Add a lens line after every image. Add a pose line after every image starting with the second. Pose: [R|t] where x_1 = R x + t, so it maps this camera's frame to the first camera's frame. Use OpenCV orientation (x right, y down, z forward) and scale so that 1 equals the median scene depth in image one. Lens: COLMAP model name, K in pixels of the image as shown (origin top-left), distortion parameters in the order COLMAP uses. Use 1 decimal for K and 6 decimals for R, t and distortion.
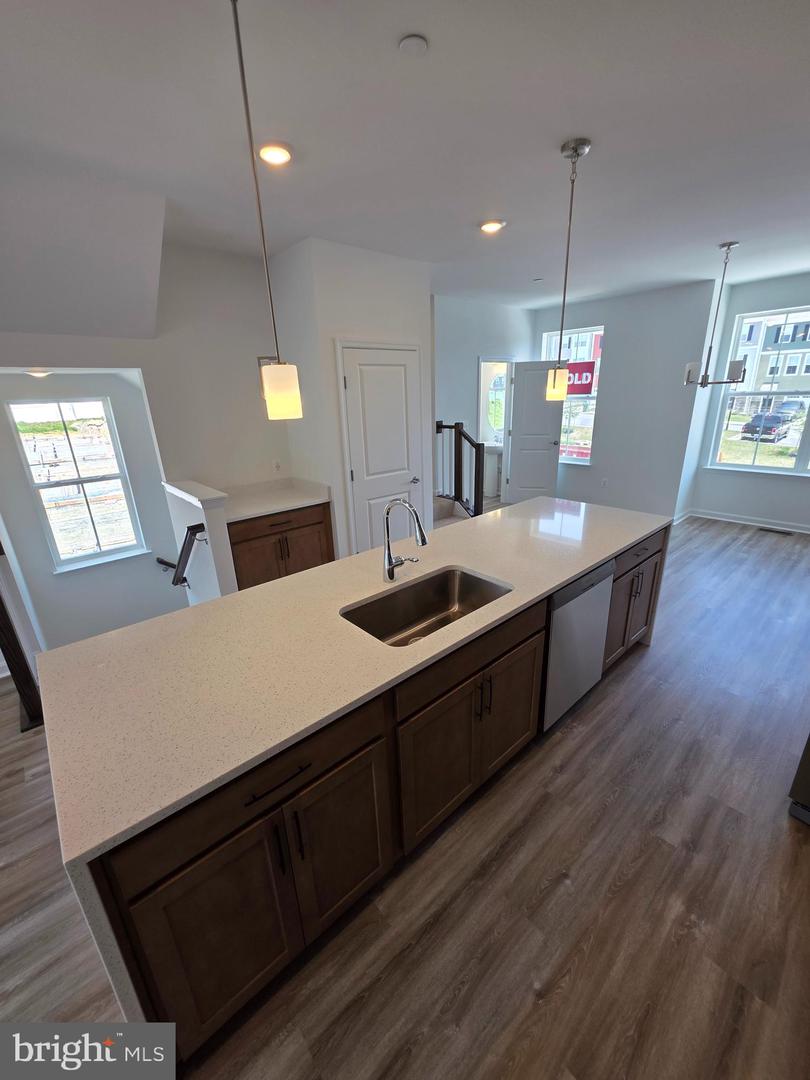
lens RADIAL K [[435.5, 0, 407.0], [0, 435.5, 542.1], [0, 0, 1]] dist [0.002445, -0.000072]
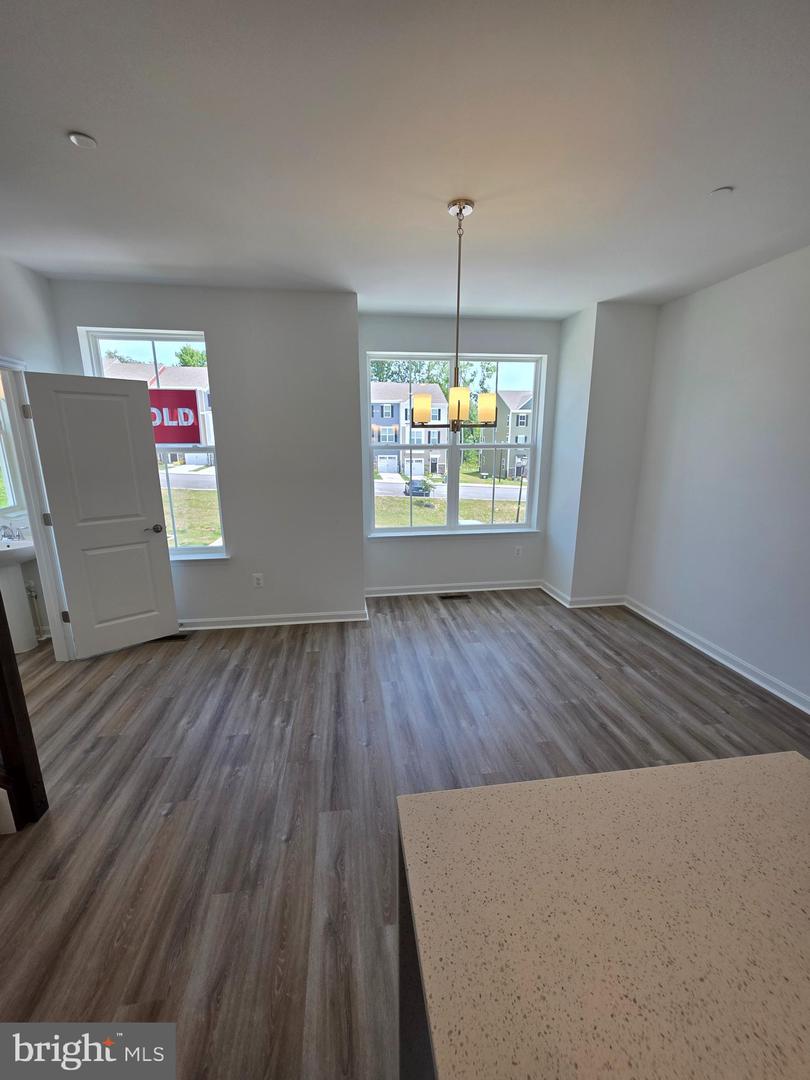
lens RADIAL K [[435.5, 0, 407.0], [0, 435.5, 542.1], [0, 0, 1]] dist [0.002445, -0.000072]
pose [[0.557849, -0.160022, 0.814369, 0.080753], [0.255730, 0.966636, 0.014765, -0.165511], [-0.789561, 0.200022, 0.580159, 0.522154]]
